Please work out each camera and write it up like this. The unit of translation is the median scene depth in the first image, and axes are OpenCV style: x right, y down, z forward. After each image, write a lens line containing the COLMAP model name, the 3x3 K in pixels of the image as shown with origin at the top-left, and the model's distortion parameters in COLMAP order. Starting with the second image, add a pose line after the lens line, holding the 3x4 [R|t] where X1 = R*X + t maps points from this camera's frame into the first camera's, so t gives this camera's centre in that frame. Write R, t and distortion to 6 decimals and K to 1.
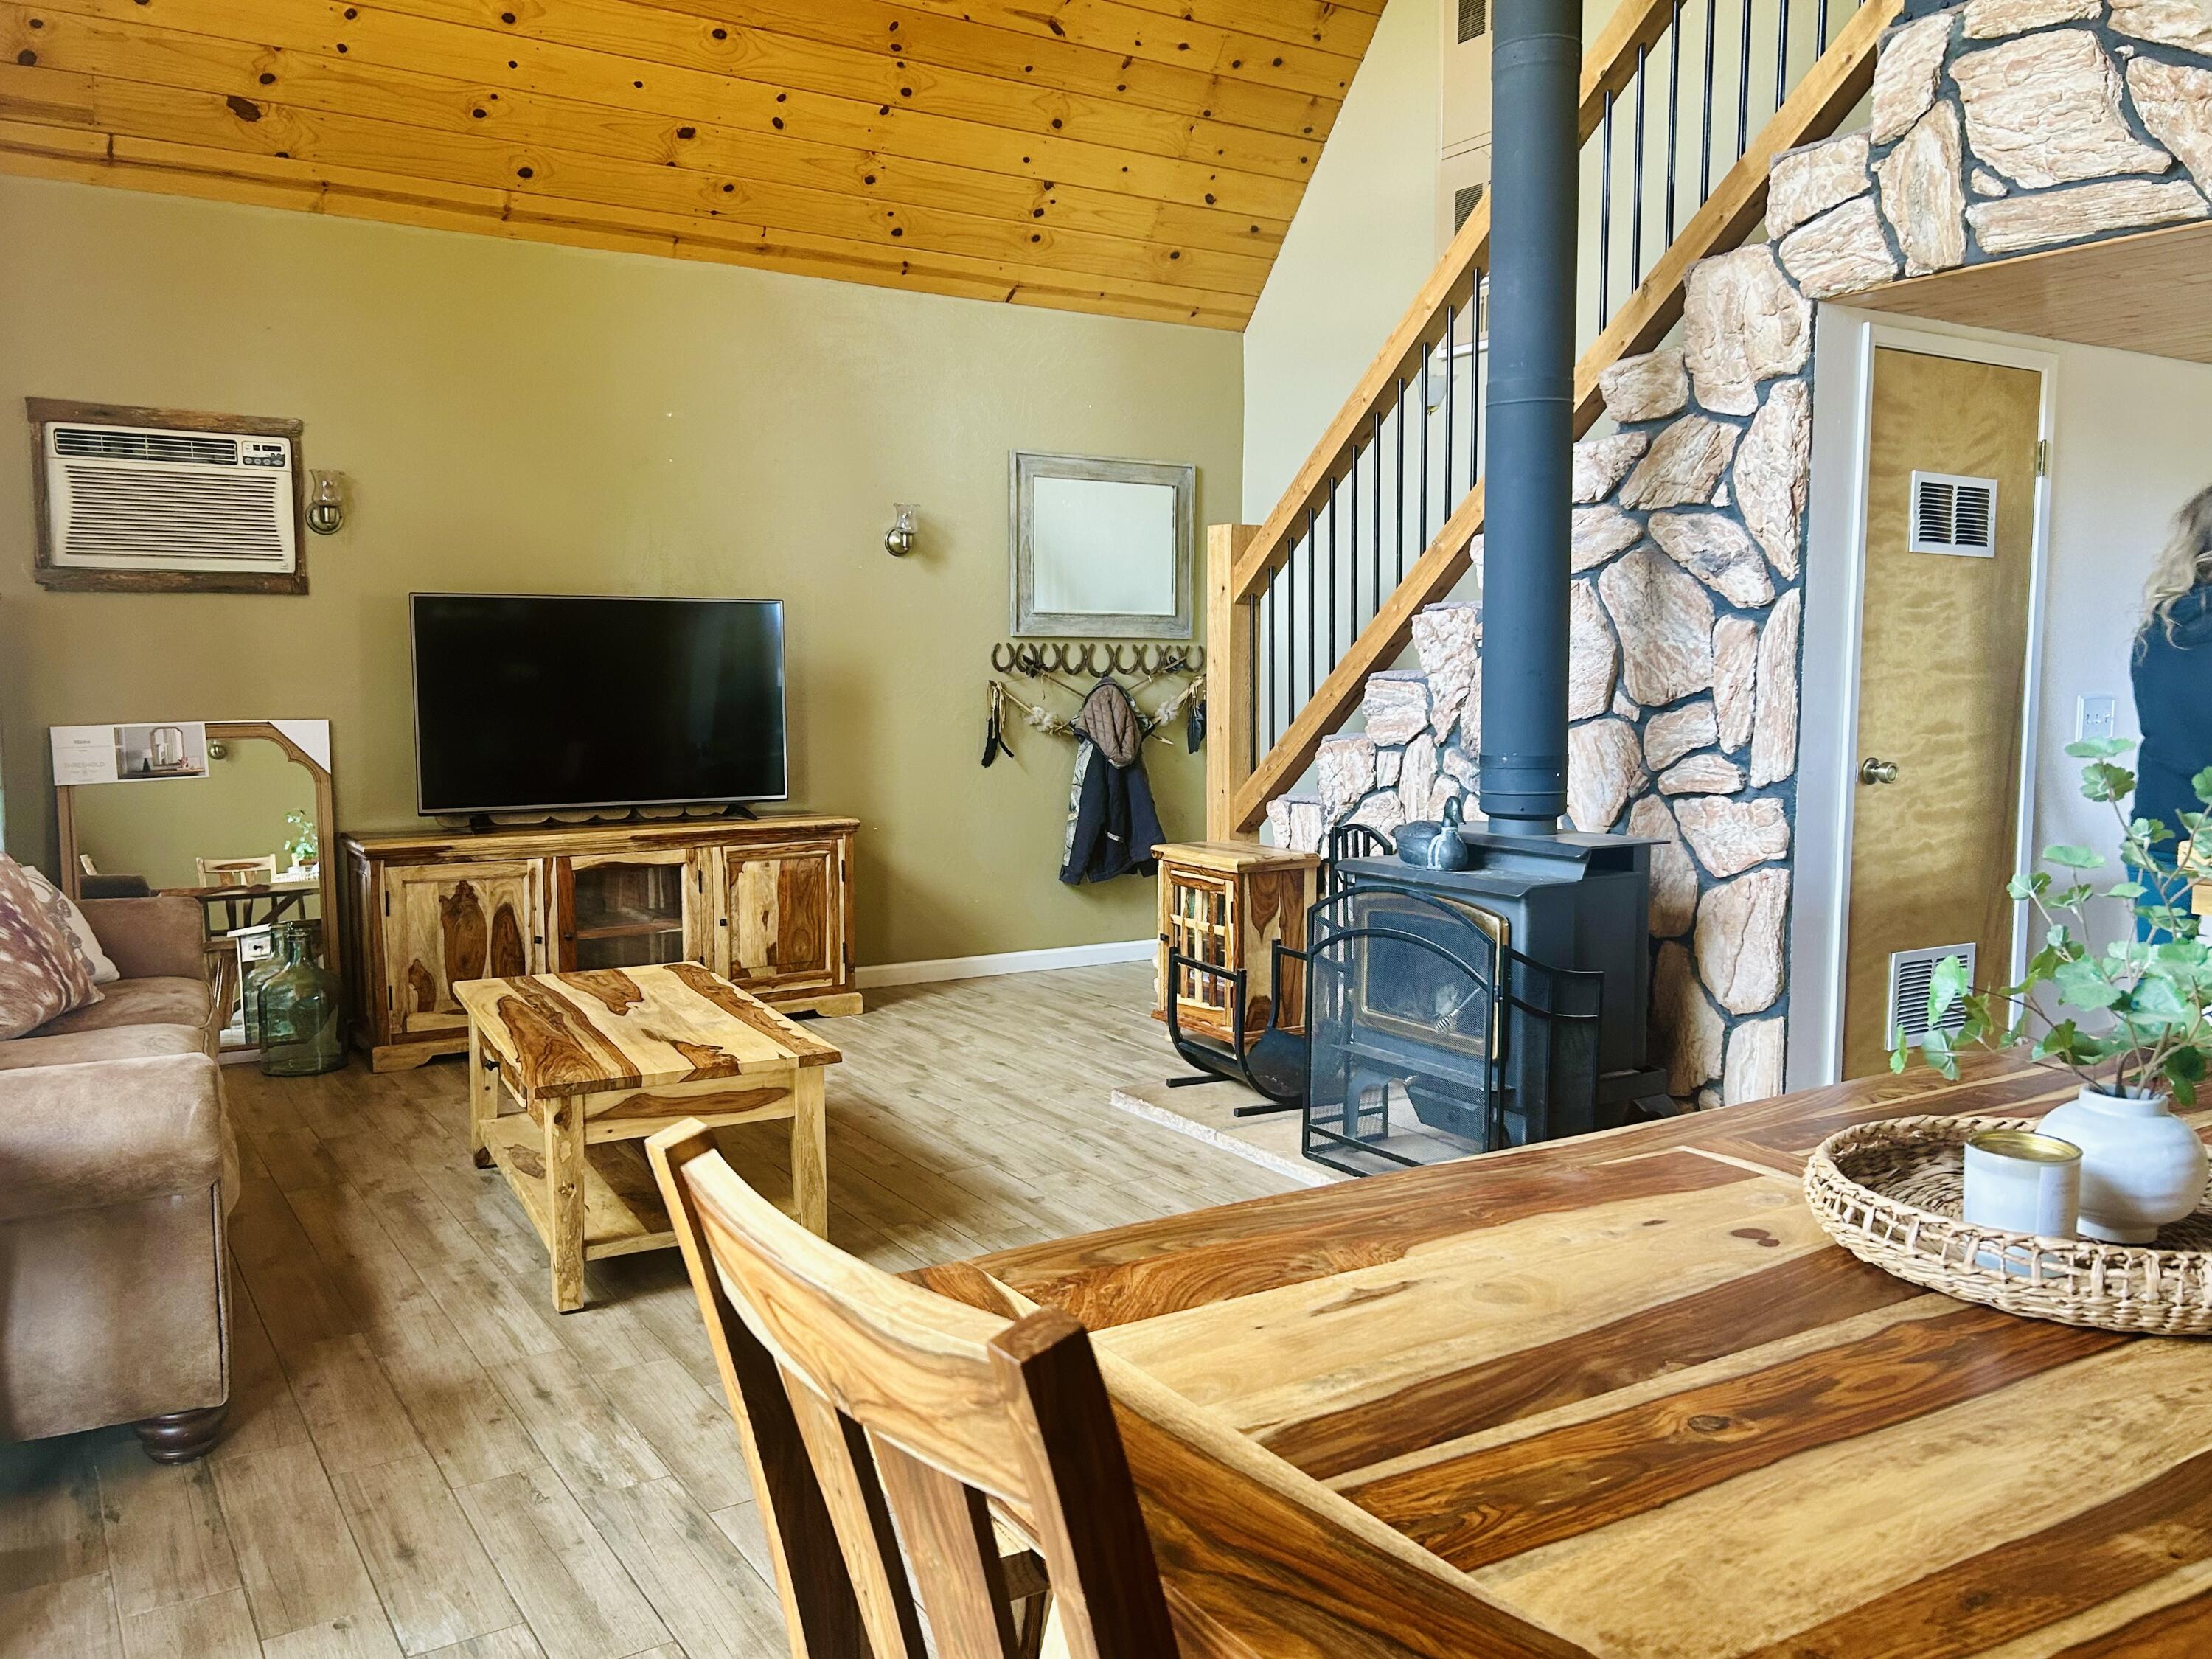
lens RADIAL K [[1752.8, 0, 1117.3], [0, 1752.8, 821.0], [0, 0, 1]] dist [0.067943, -0.081031]
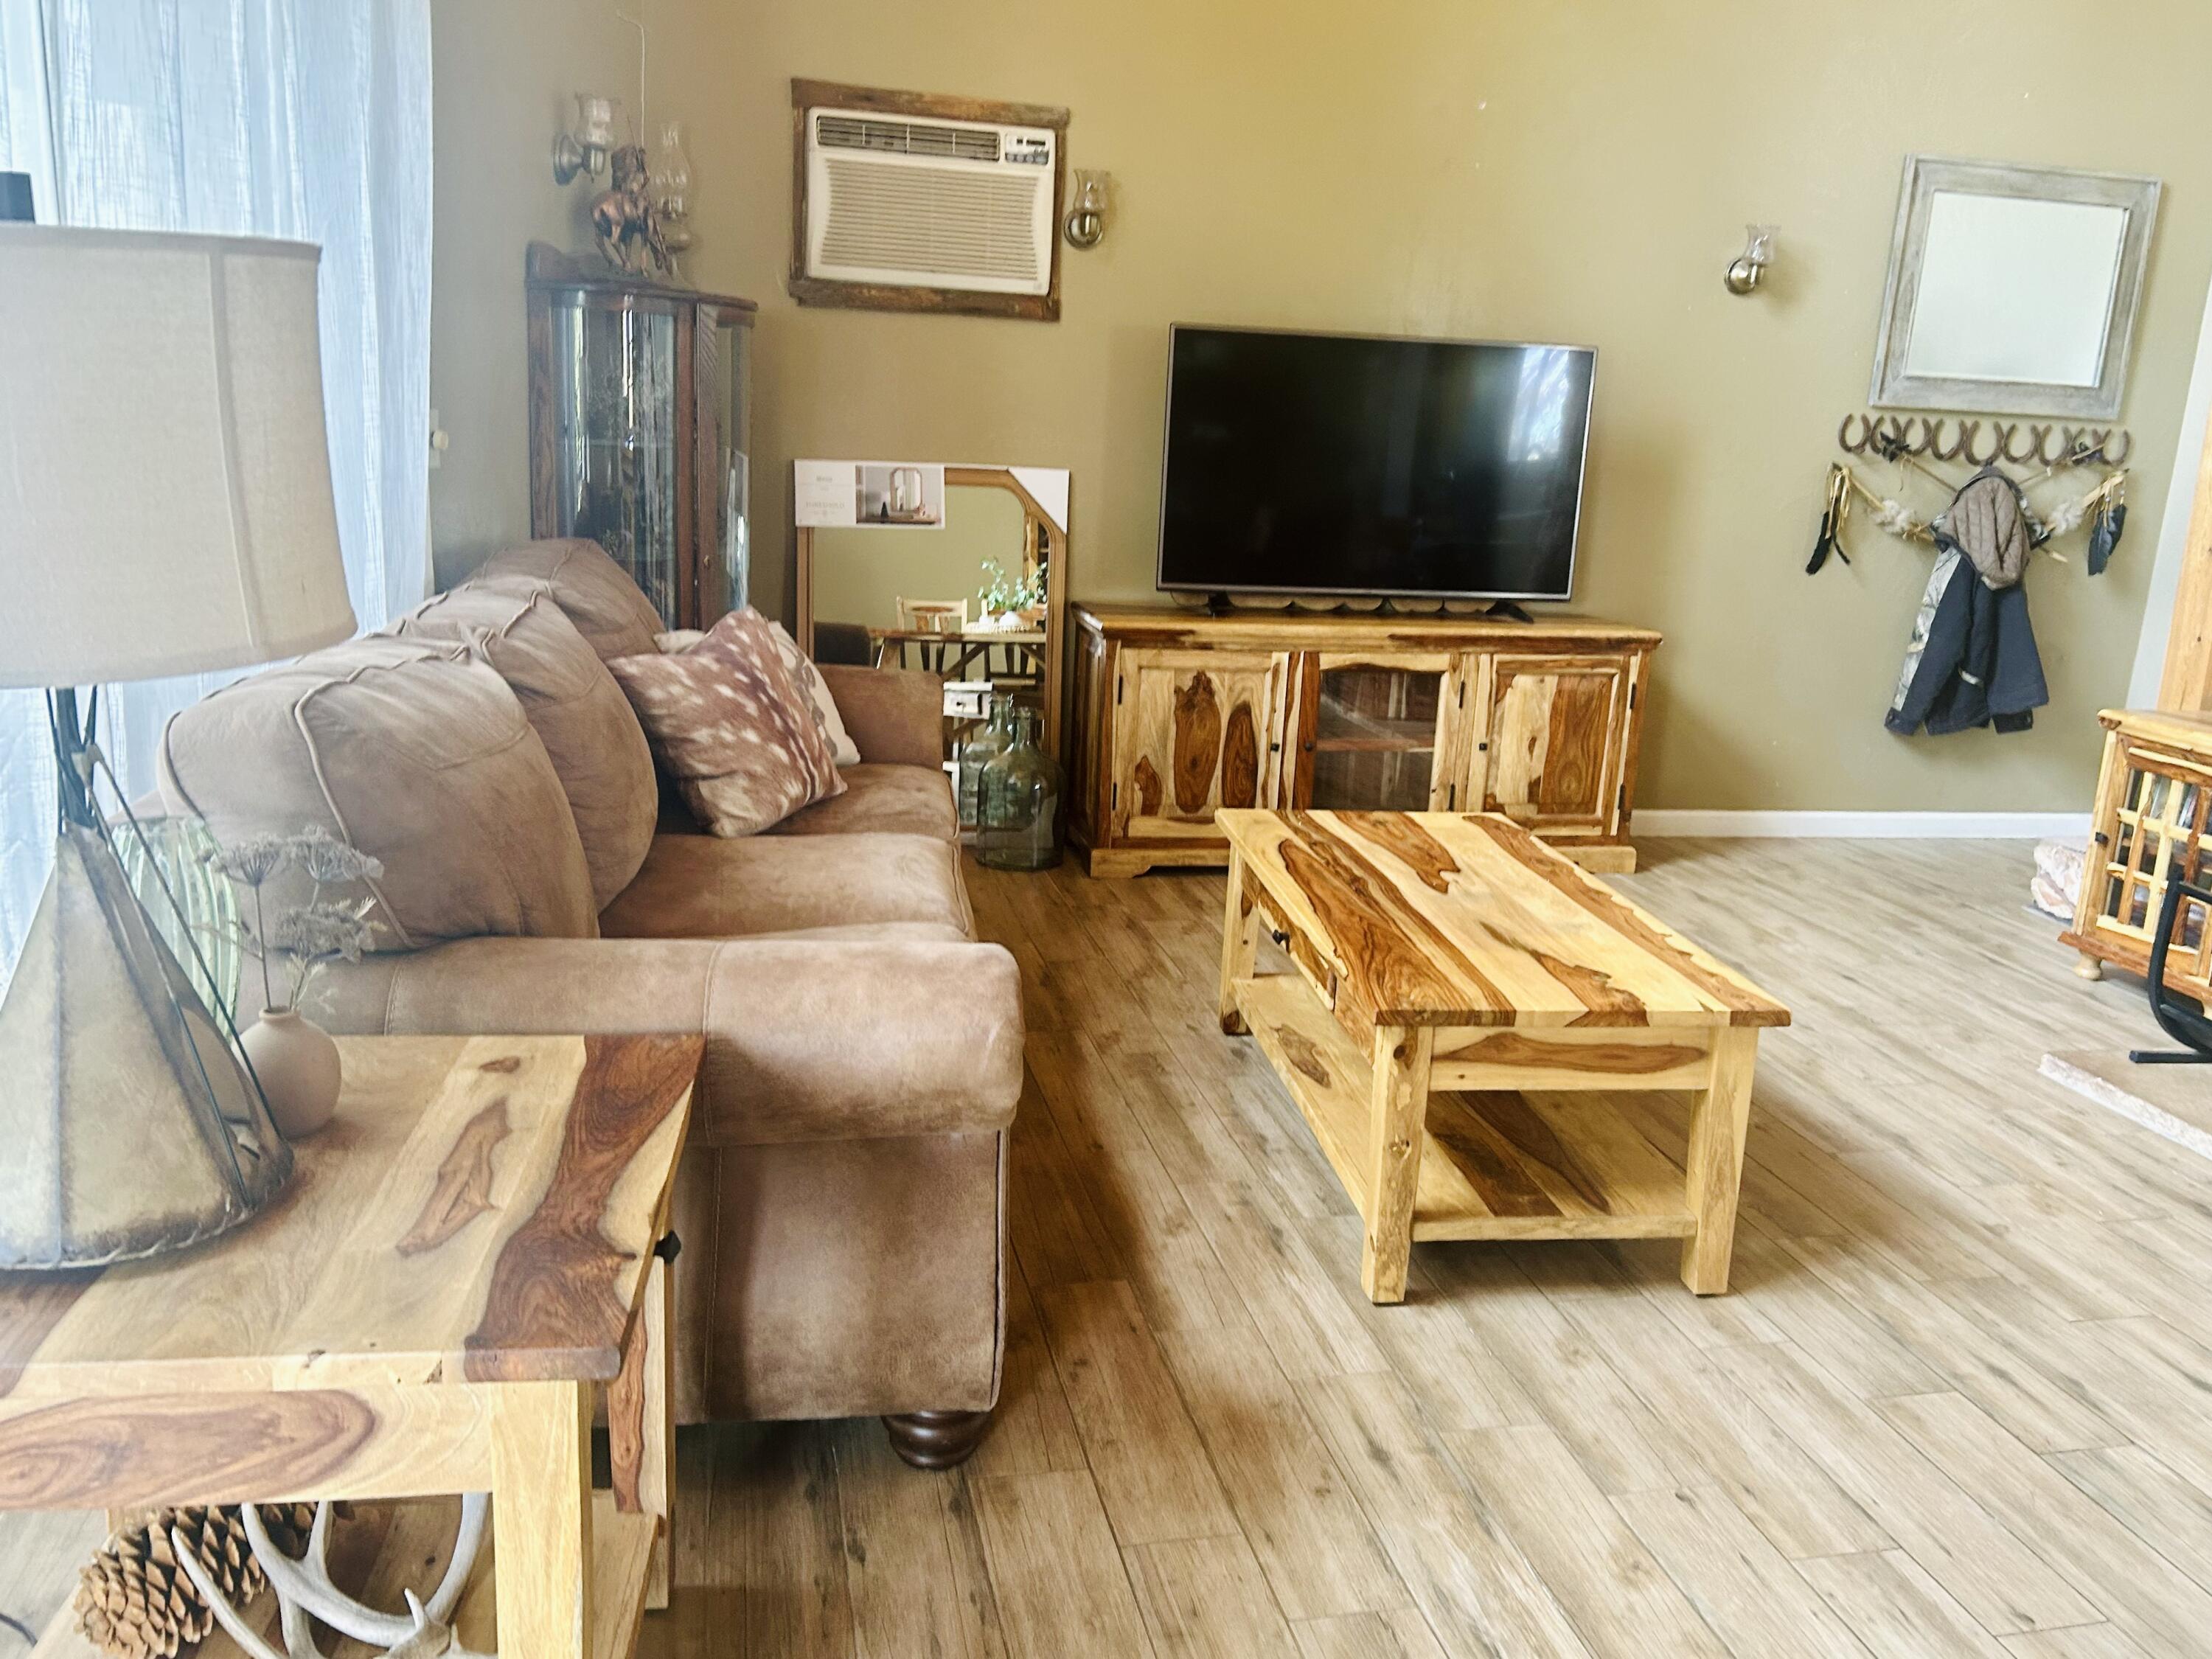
lens RADIAL K [[1752.8, 0, 1117.3], [0, 1752.8, 821.0], [0, 0, 1]] dist [0.067943, -0.081031]
pose [[0.939009, 0.125052, -0.320350, -0.133541], [-0.082804, 0.986352, 0.142316, -0.012639], [0.333774, -0.107109, 0.936548, 0.190372]]
